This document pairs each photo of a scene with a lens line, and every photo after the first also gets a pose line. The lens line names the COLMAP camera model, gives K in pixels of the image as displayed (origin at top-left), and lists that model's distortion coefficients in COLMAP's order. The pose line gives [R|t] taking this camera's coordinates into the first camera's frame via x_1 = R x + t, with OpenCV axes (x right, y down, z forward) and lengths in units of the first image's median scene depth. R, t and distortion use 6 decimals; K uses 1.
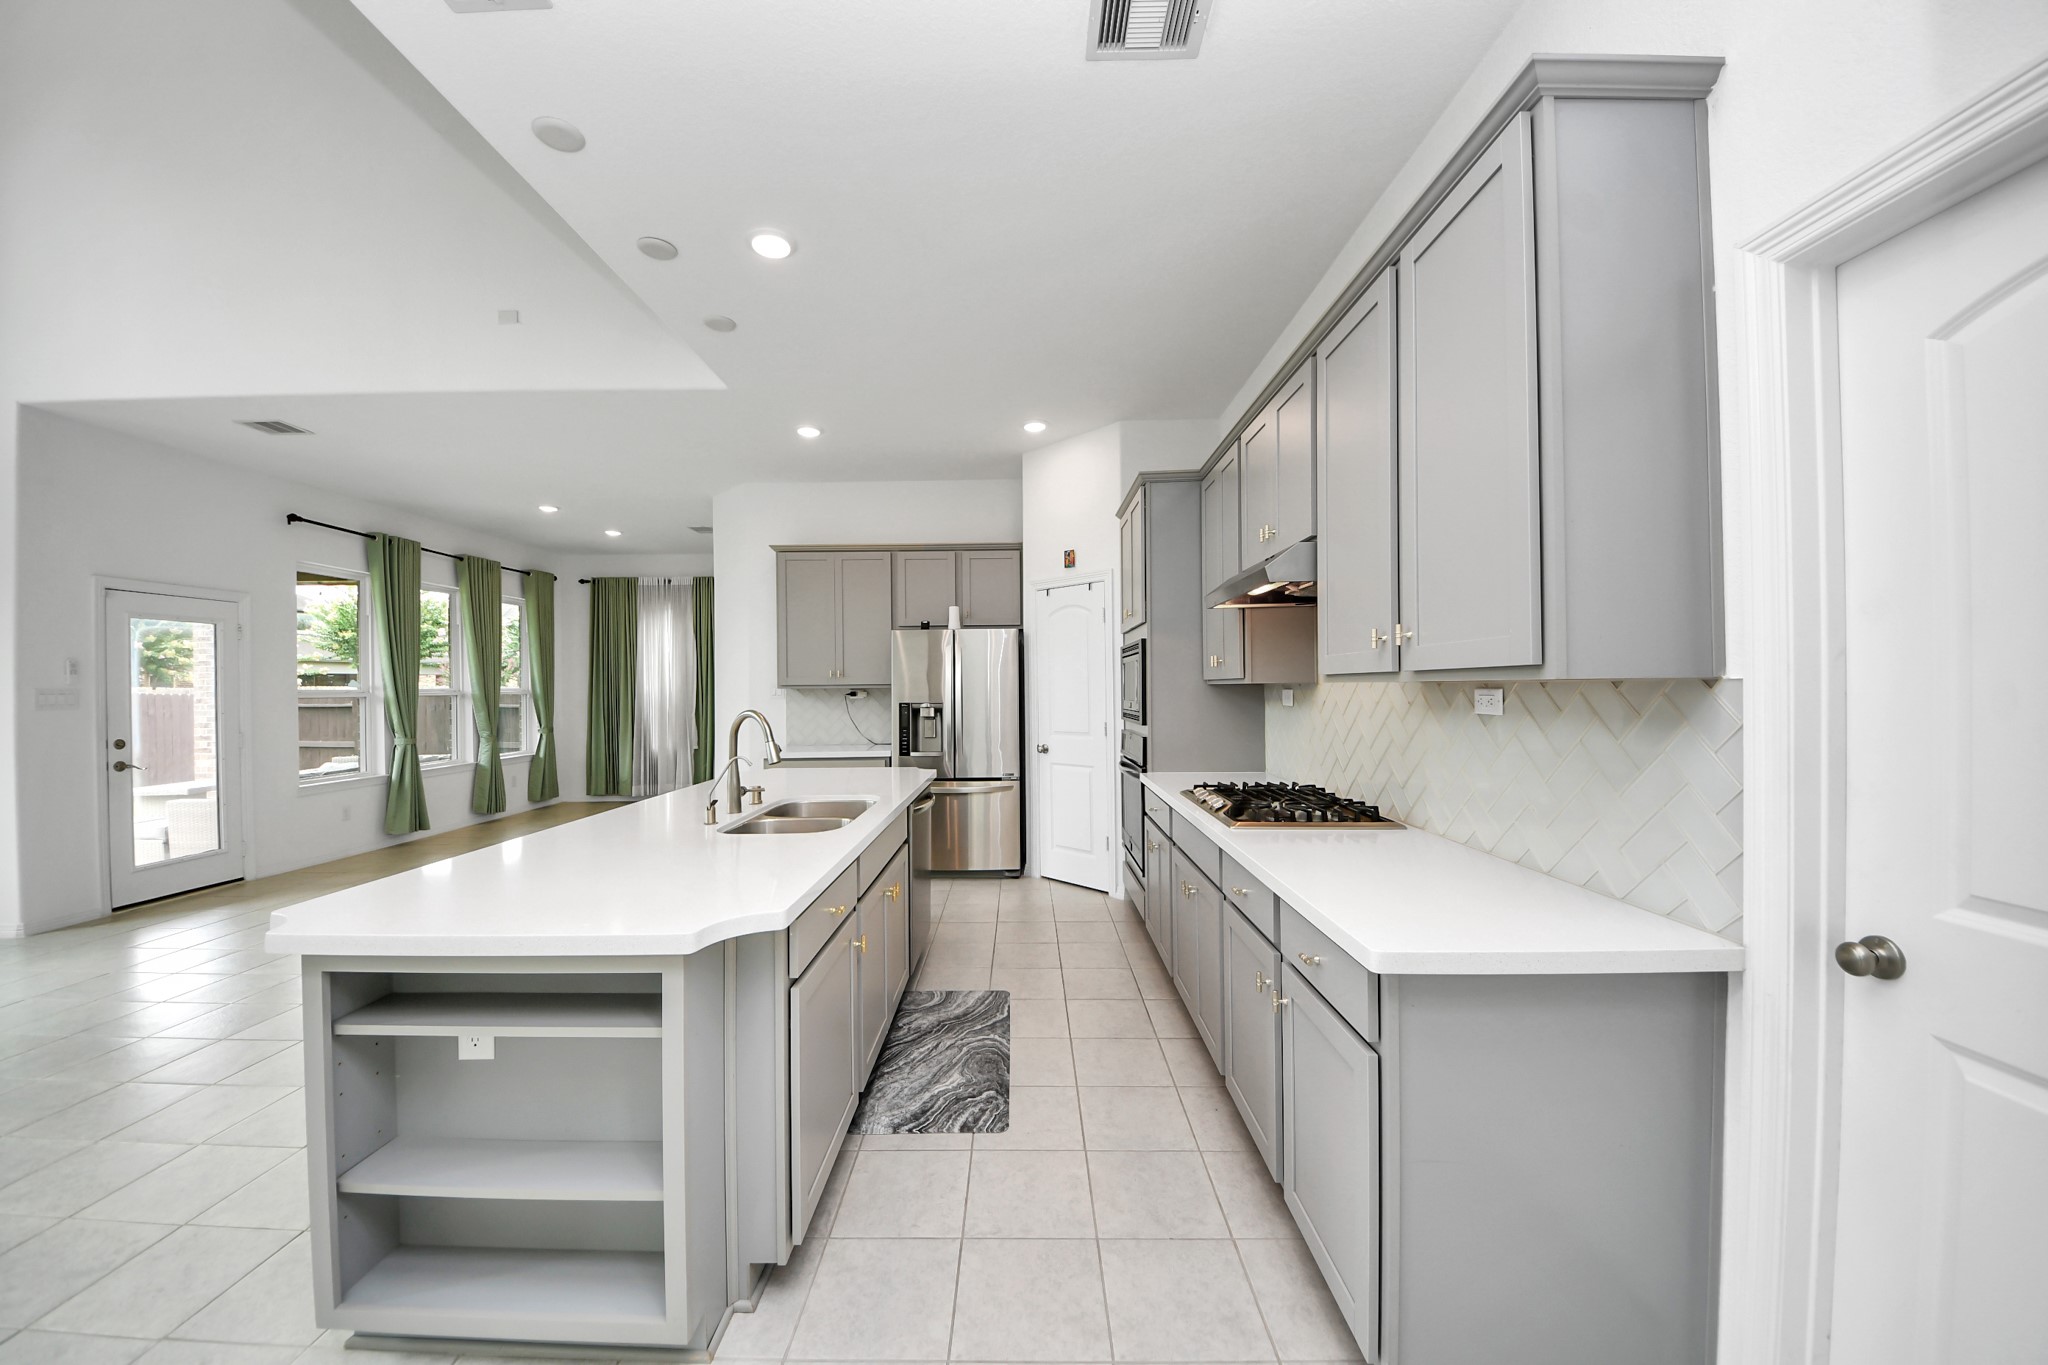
lens RADIAL K [[719.2, 0, 1014.9], [0, 719.2, 684.5], [0, 0, 1]] dist [0.023474, -0.021565]
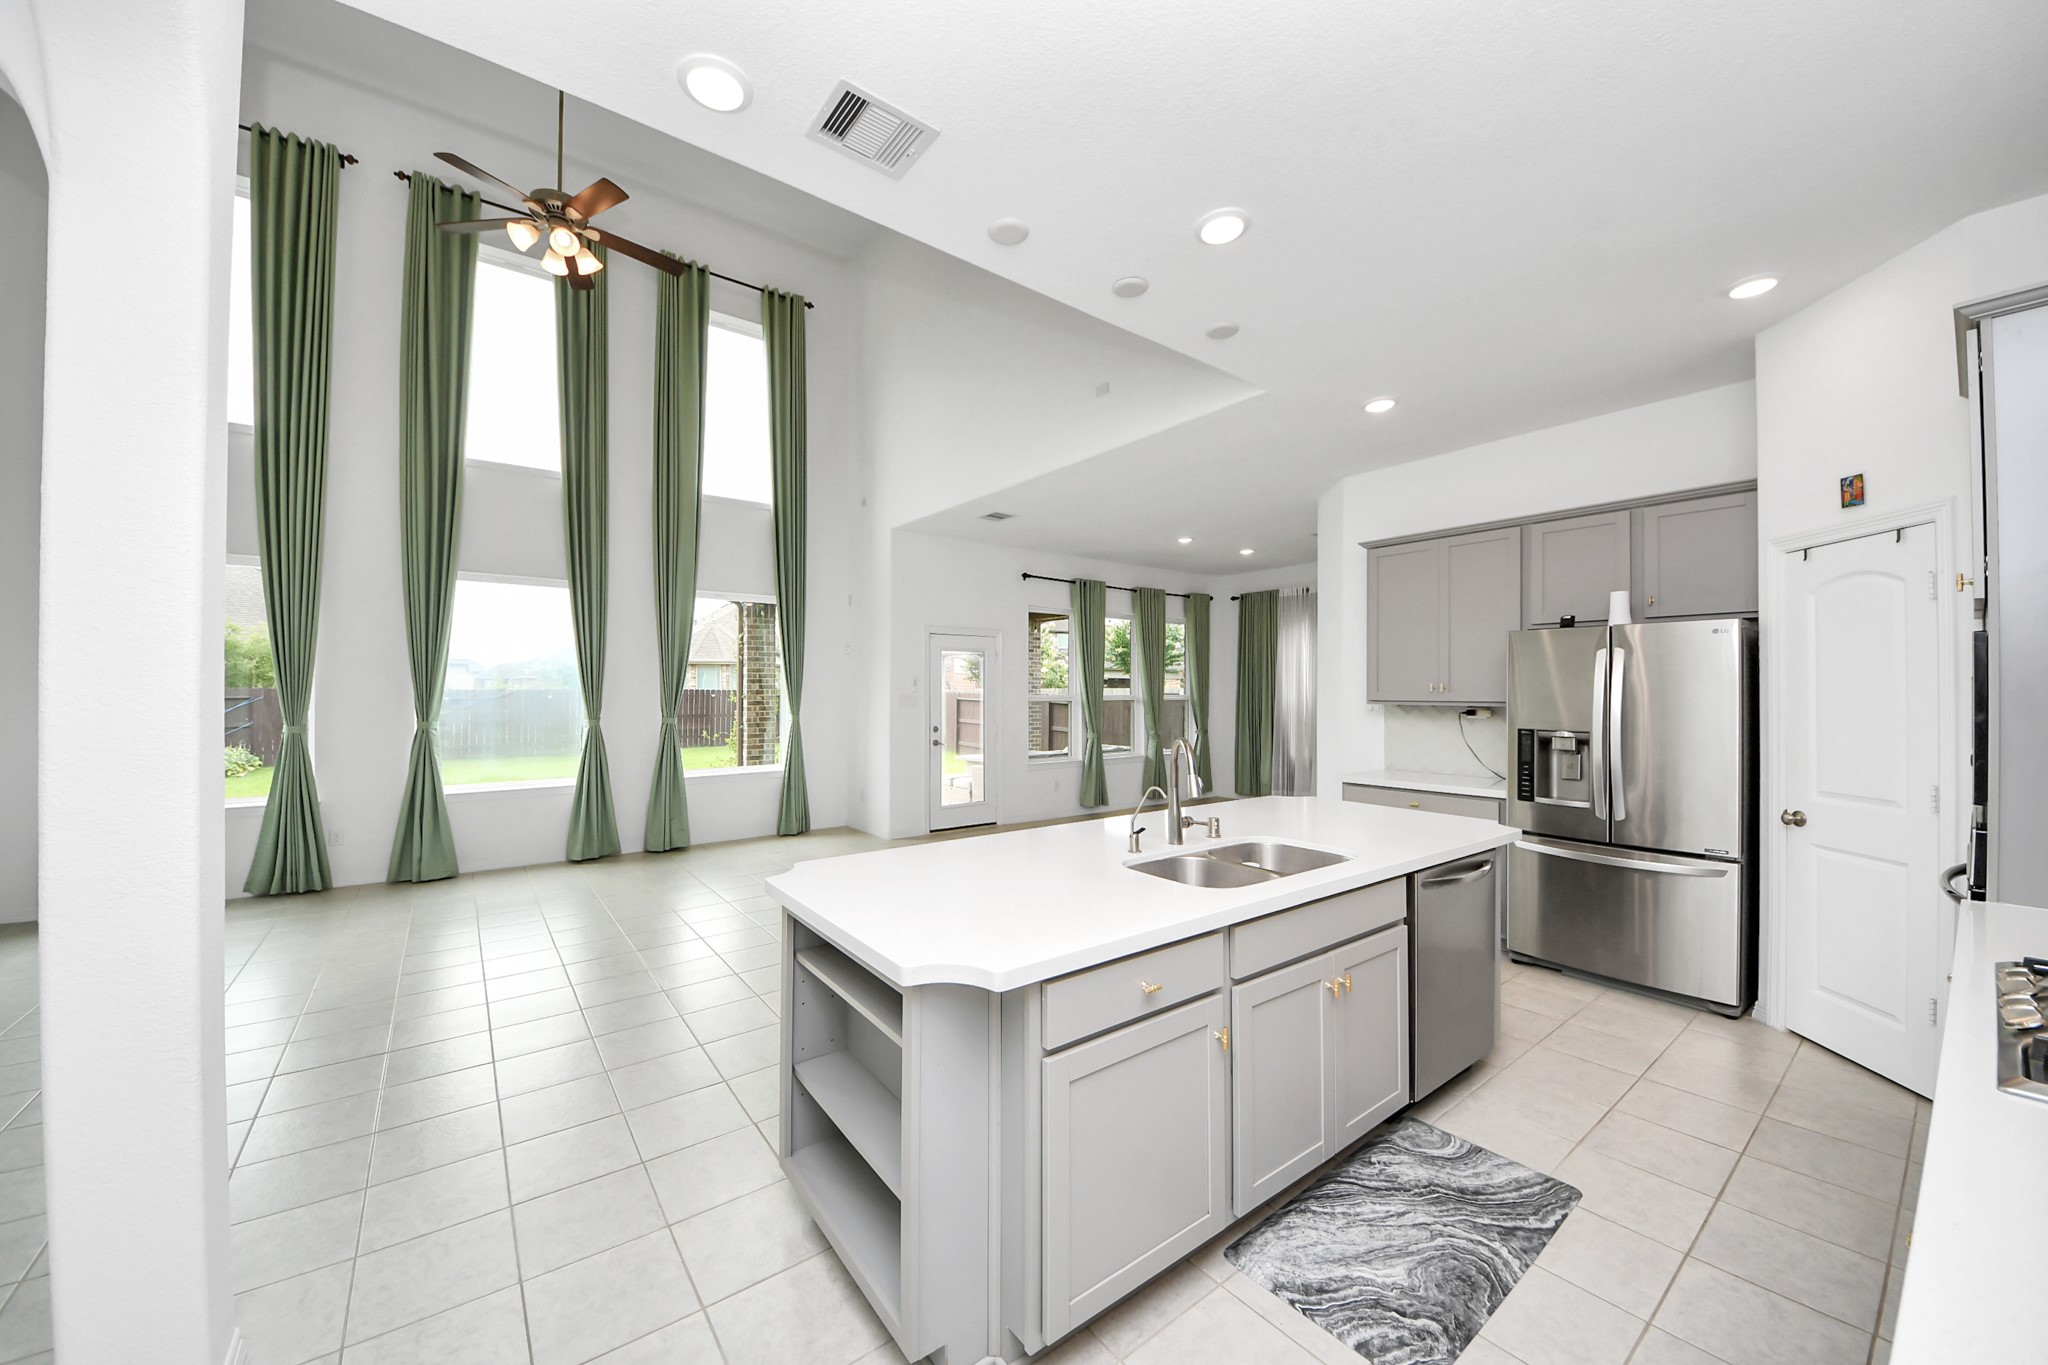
lens RADIAL K [[719.2, 0, 1014.9], [0, 719.2, 684.5], [0, 0, 1]] dist [0.023474, -0.021565]
pose [[0.600086, 0.005271, -0.799918, 0.124726], [-0.007260, 0.999973, 0.001143, -0.016936], [0.799903, 0.005121, 0.600108, 0.128922]]
